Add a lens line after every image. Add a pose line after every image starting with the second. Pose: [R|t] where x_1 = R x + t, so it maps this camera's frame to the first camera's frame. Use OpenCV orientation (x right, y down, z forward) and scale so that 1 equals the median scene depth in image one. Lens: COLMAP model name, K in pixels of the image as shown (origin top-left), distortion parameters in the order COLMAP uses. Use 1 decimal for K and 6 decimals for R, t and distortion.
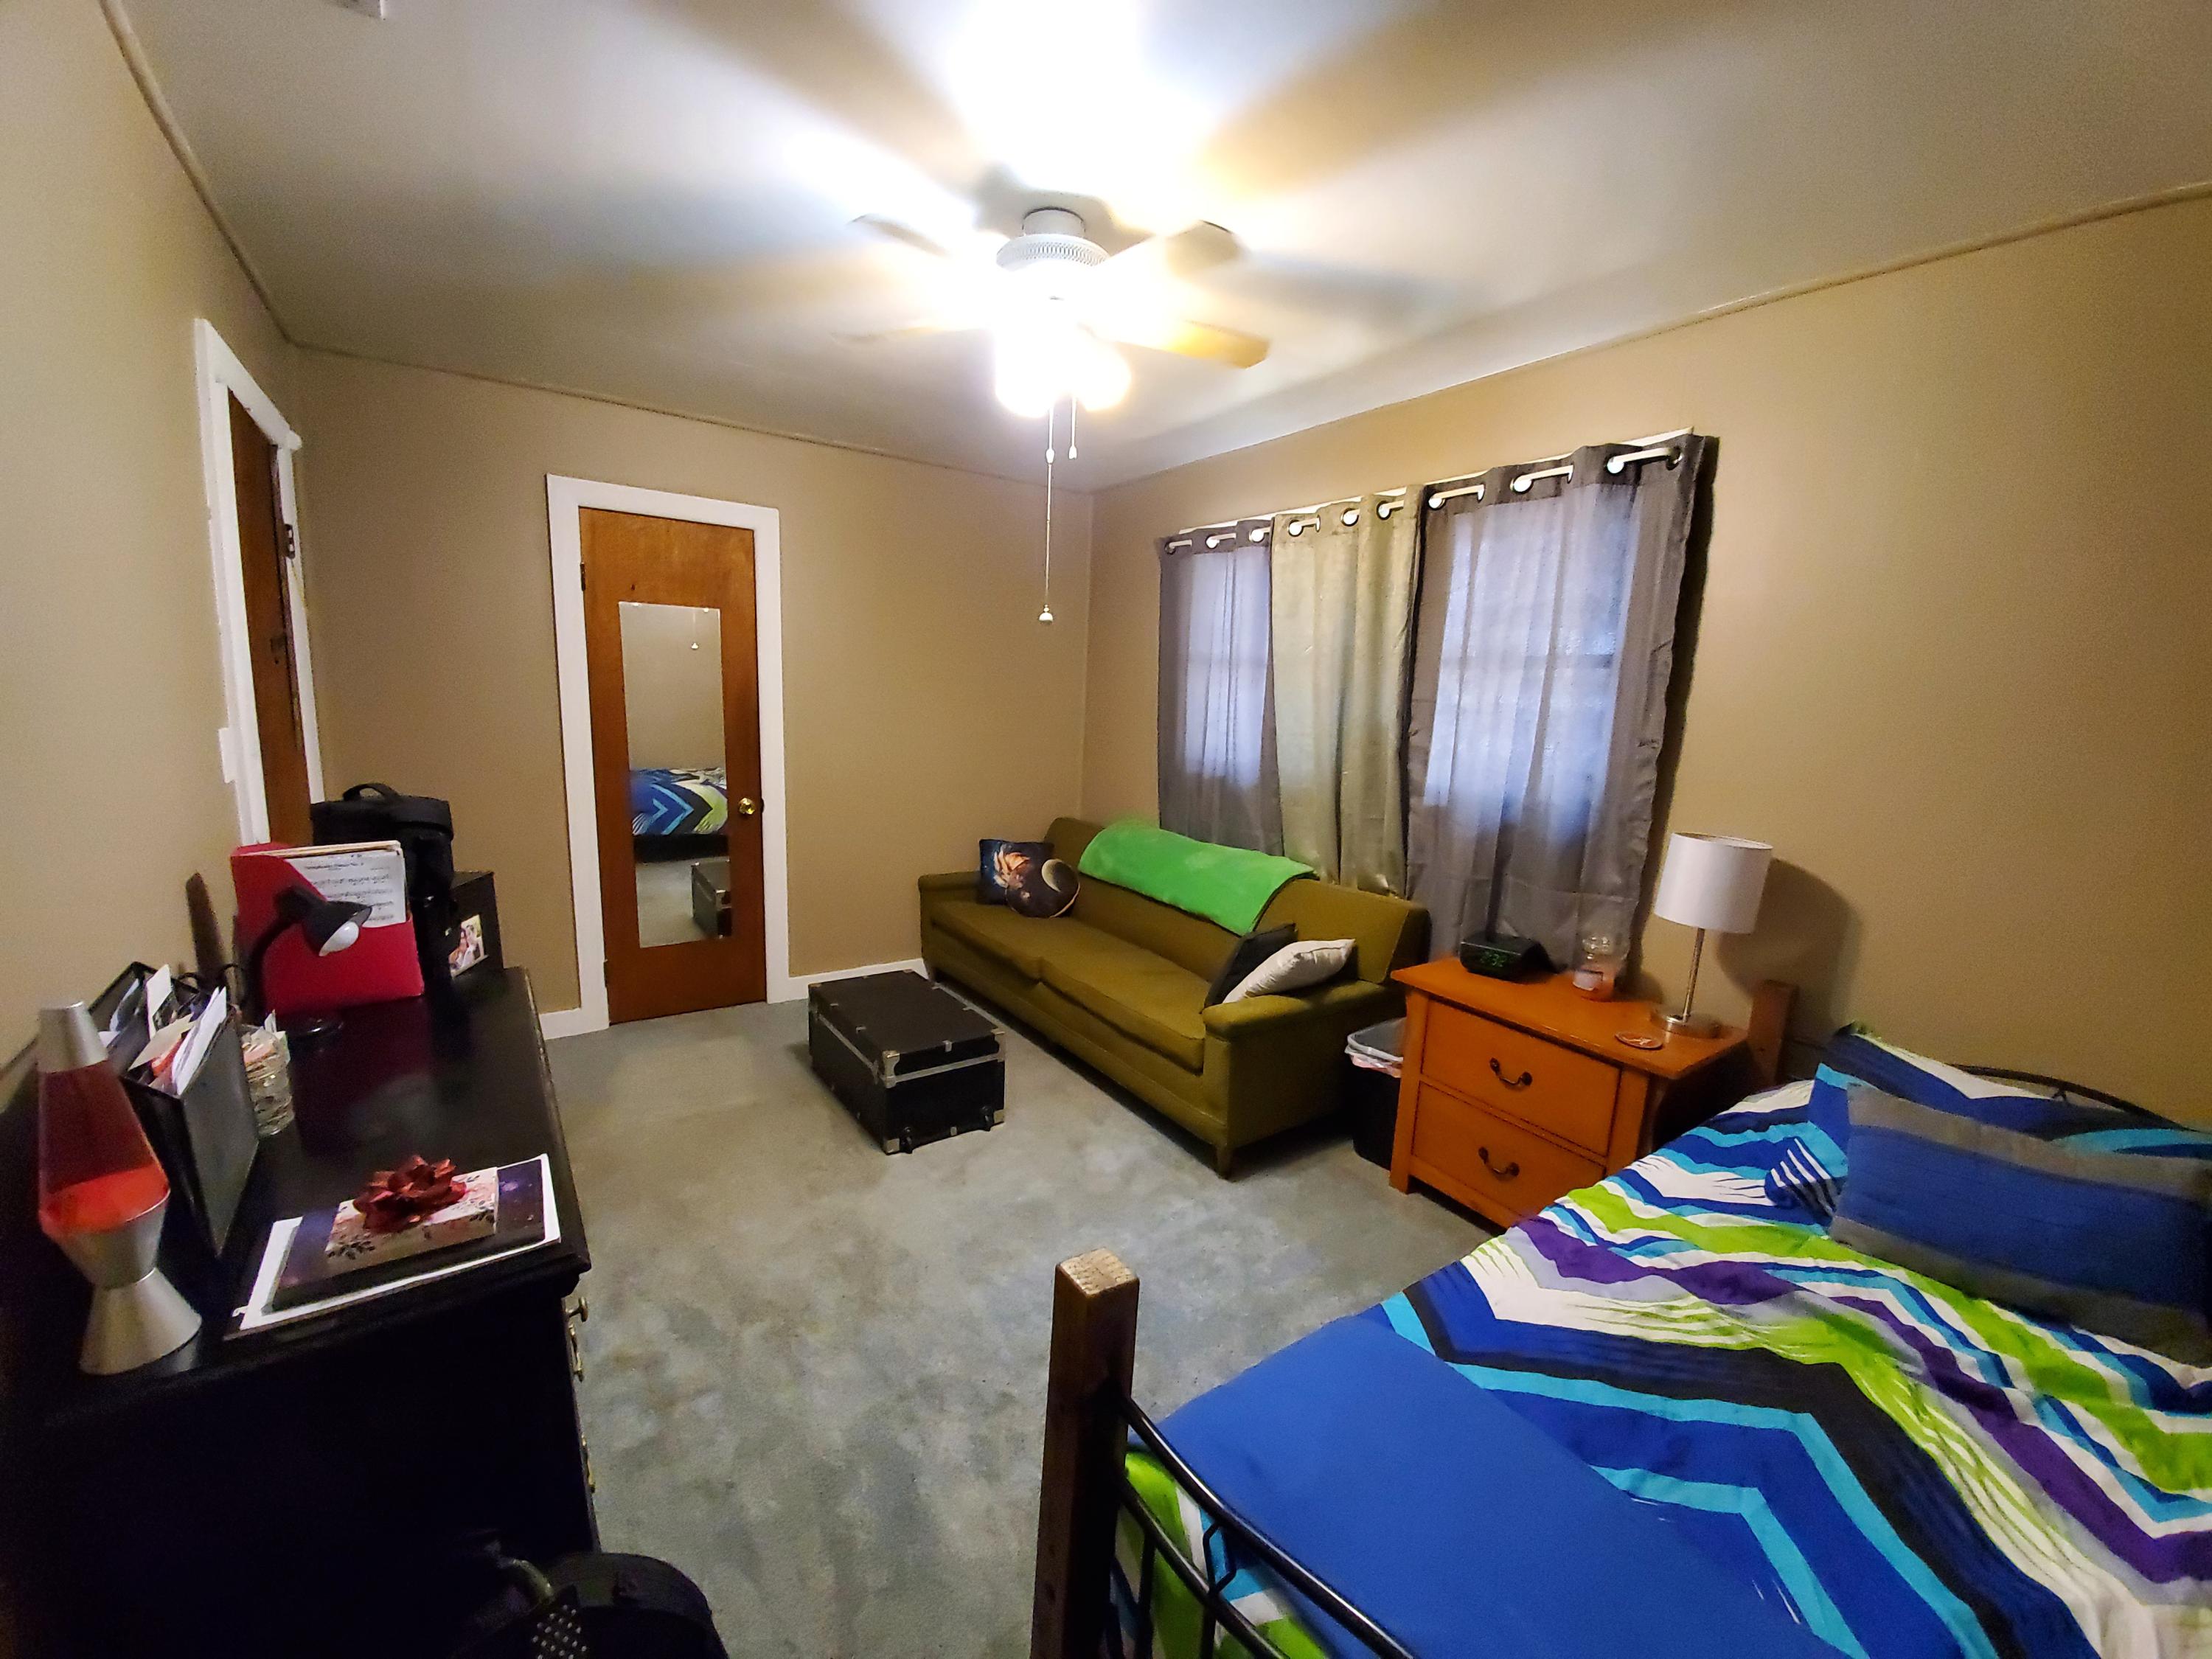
lens RADIAL K [[876.9, 0, 1110.1], [0, 876.9, 849.7], [0, 0, 1]] dist [0.009788, -0.013965]
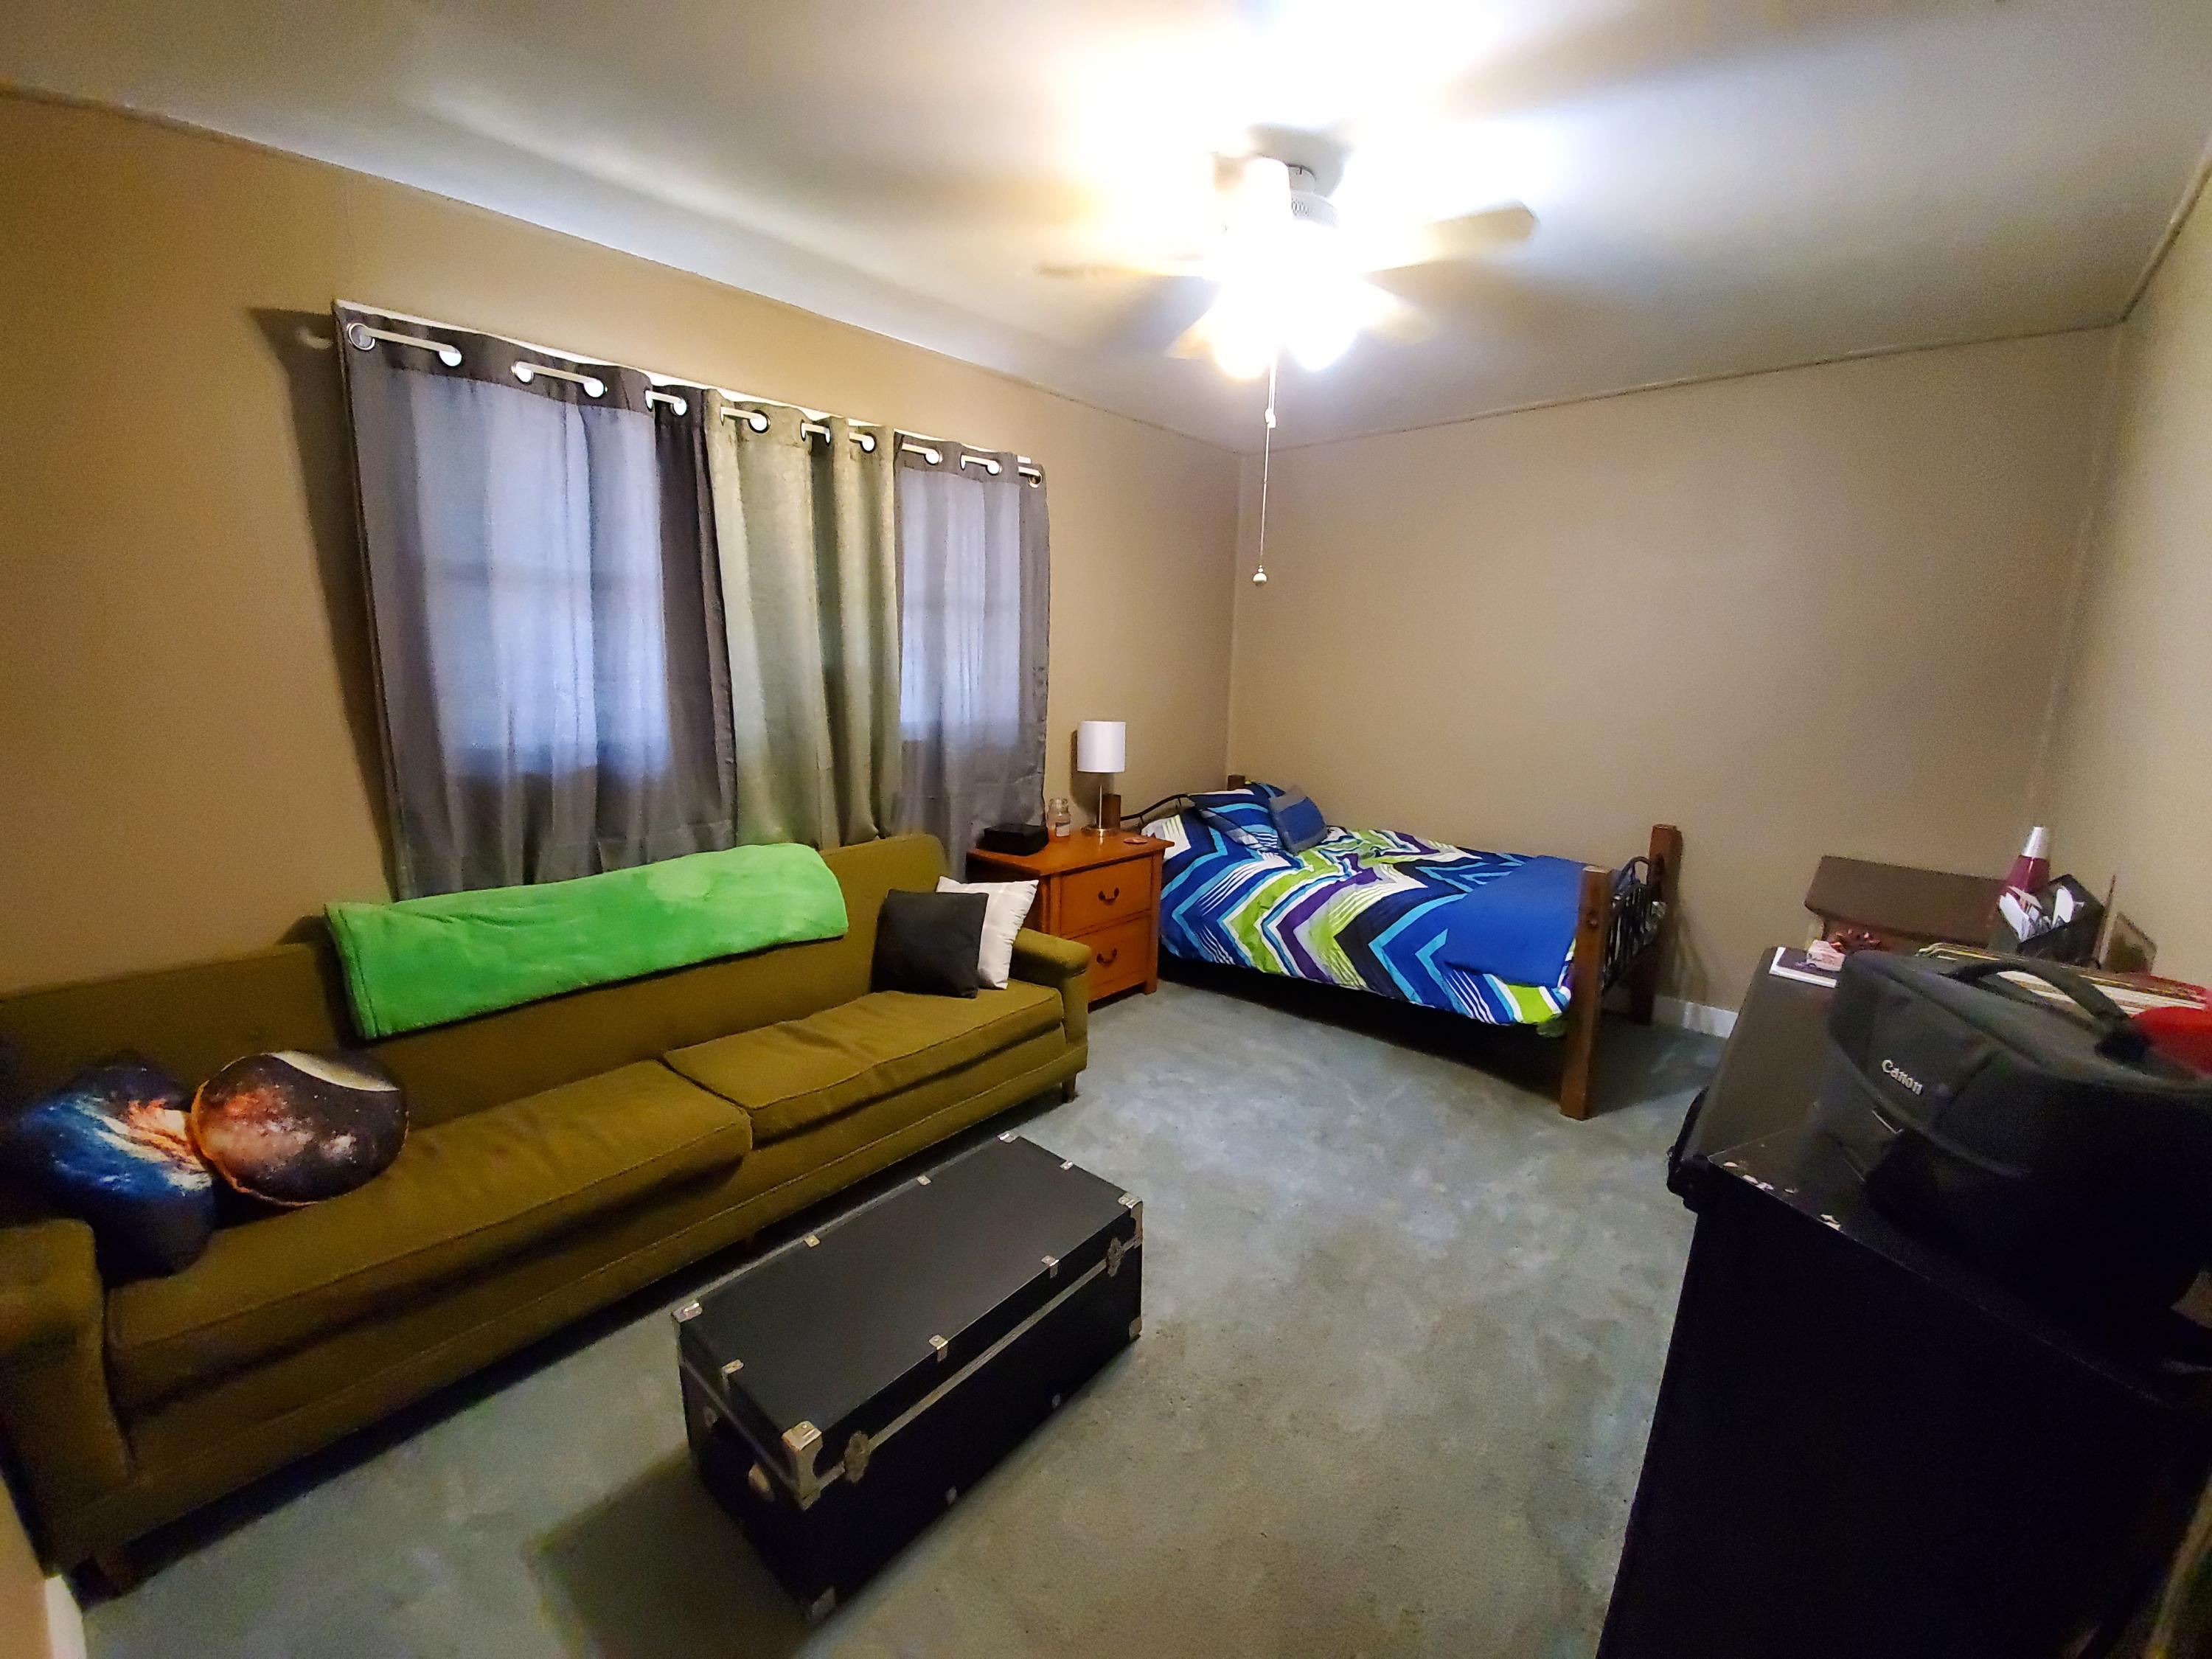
lens RADIAL K [[876.9, 0, 1110.1], [0, 876.9, 849.7], [0, 0, 1]] dist [0.009788, -0.013965]
pose [[-0.235552, -0.248772, 0.939483, -0.646787], [0.147703, 0.946291, 0.287607, -0.173361], [-0.960572, 0.206511, -0.186156, 0.864444]]
